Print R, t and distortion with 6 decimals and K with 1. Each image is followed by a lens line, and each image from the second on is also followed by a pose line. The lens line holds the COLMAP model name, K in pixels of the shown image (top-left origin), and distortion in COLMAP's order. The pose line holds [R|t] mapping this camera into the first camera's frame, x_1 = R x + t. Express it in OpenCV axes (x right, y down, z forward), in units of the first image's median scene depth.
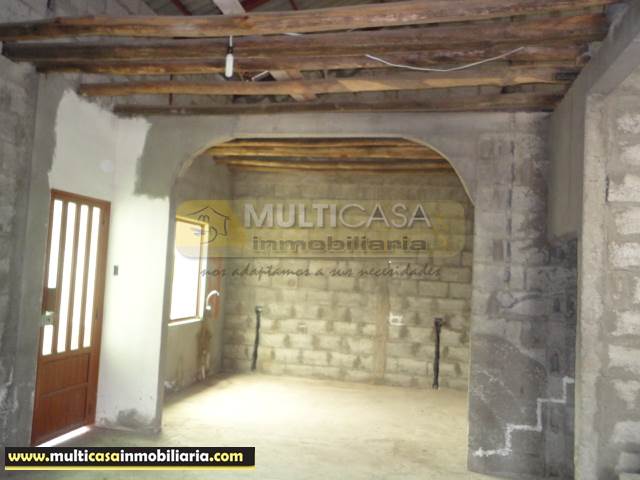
lens RADIAL K [[580.7, 0, 319.6], [0, 580.7, 236.3], [0, 0, 1]] dist [0.015097, 0.000000]
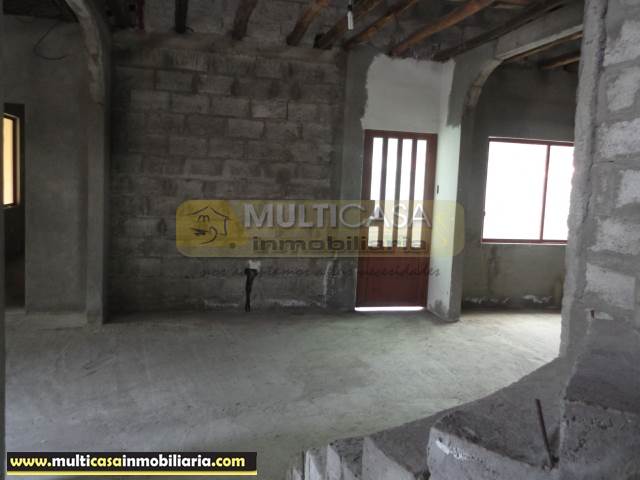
lens RADIAL K [[580.7, 0, 321.1], [0, 580.7, 235.9], [0, 0, 1]] dist [0.015097, 0.000000]
pose [[0.423826, 0.056444, -0.903983, 0.774906], [0.031373, 0.996543, 0.076932, 0.062631], [0.905200, -0.060967, 0.420590, 0.281924]]
